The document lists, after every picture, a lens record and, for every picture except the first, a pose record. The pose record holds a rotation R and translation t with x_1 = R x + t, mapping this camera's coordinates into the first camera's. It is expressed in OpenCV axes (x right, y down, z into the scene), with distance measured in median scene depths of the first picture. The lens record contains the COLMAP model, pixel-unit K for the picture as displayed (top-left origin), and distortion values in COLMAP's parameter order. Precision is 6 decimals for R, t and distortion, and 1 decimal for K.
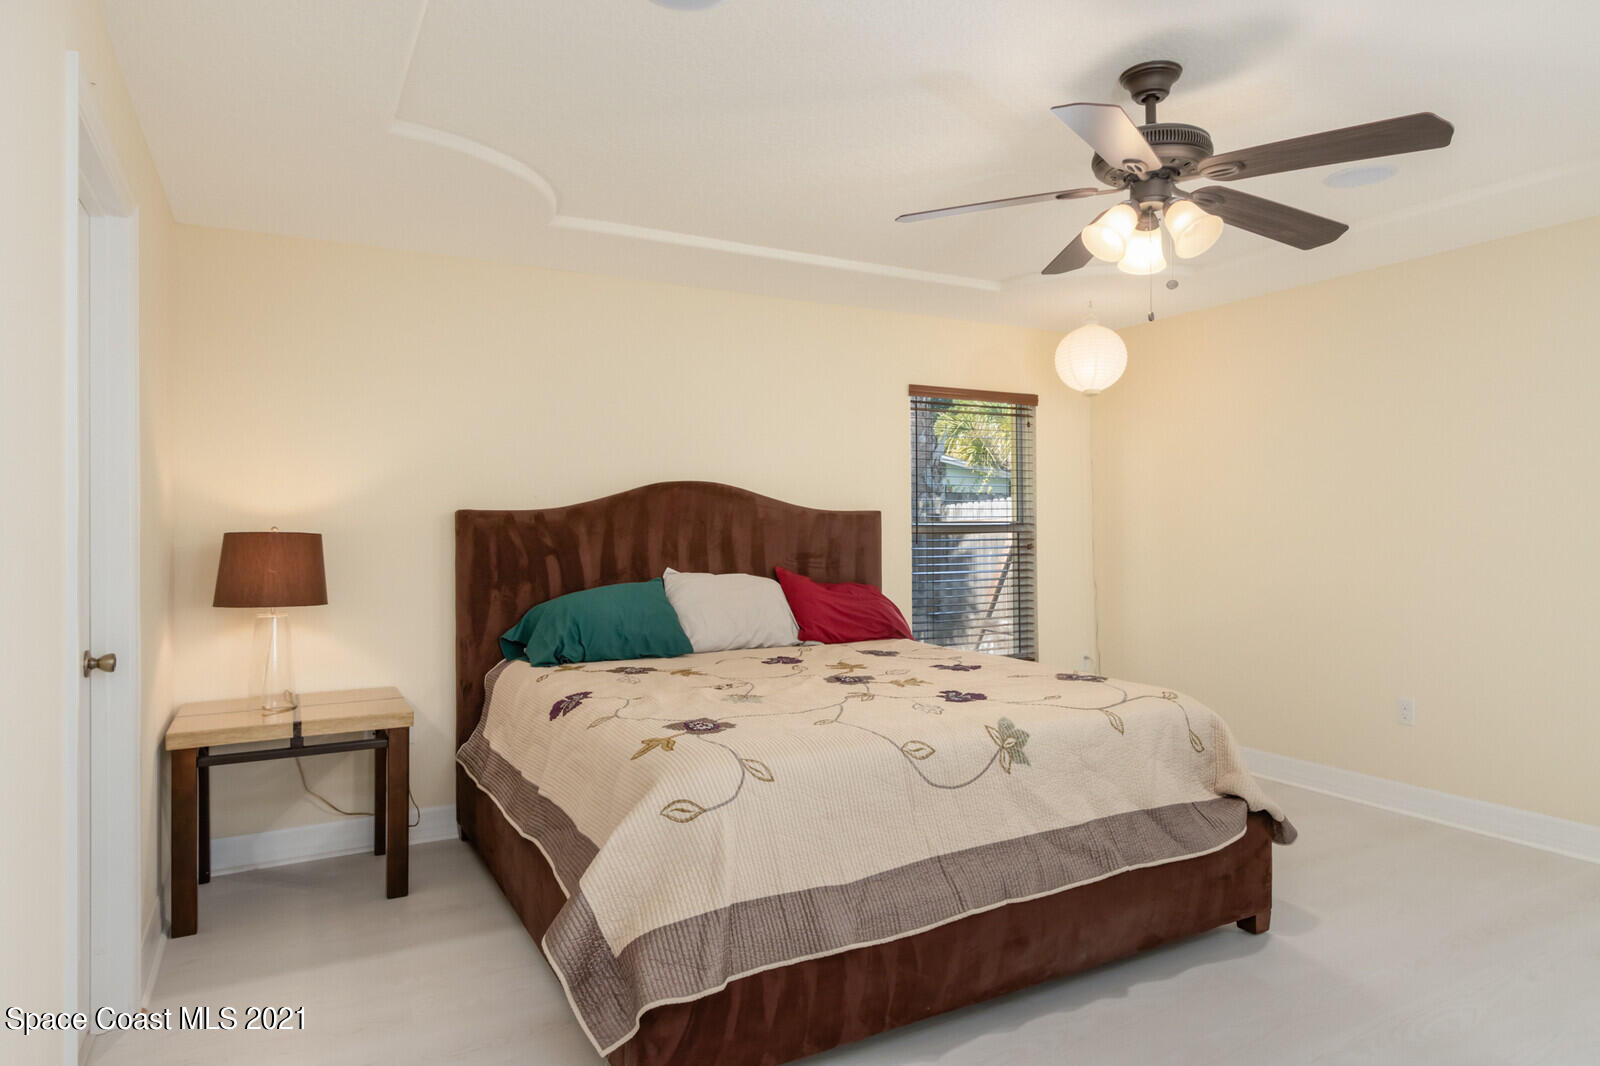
lens RADIAL K [[957.2, 0, 800.0], [0, 957.2, 533.0], [0, 0, 1]] dist [0.005783, 0.000144]
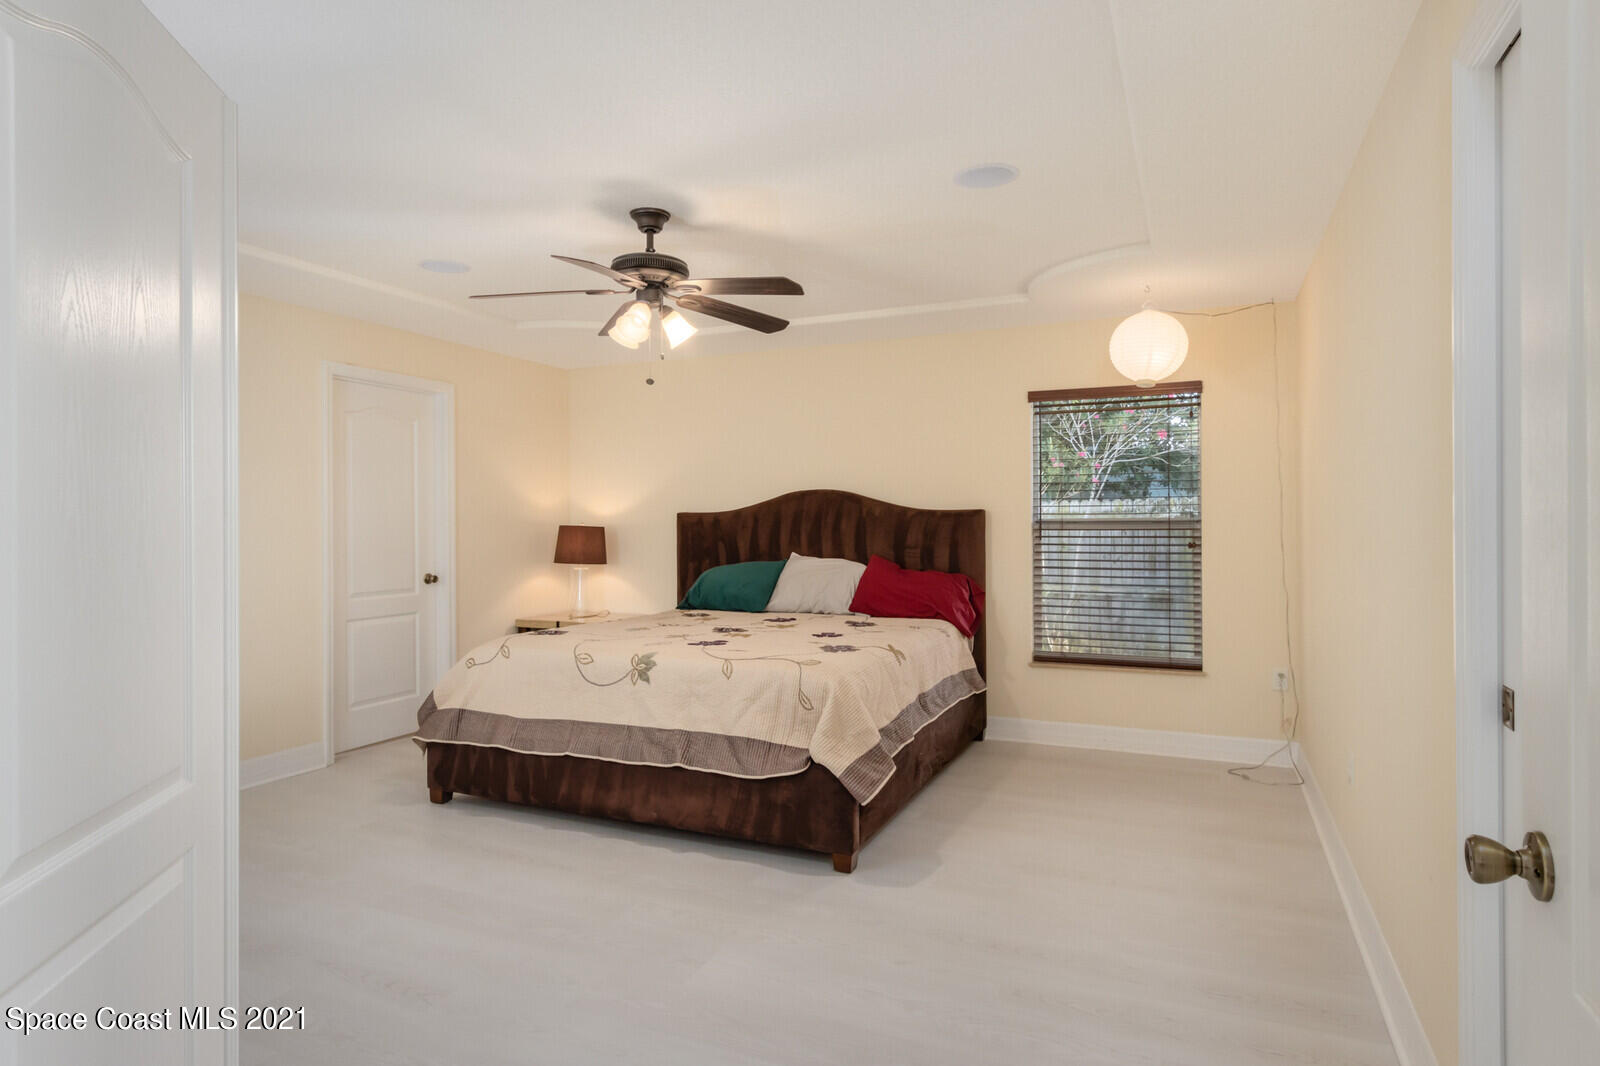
lens RADIAL K [[903.7, 0, 763.9], [0, 903.7, 523.6], [0, 0, 1]] dist [0.000508, 0.000262]
pose [[0.576784, 0.005092, -0.816881, 0.994735], [-0.002947, 0.999987, 0.004152, -0.011783], [0.816892, 0.000013, 0.576791, 0.210536]]
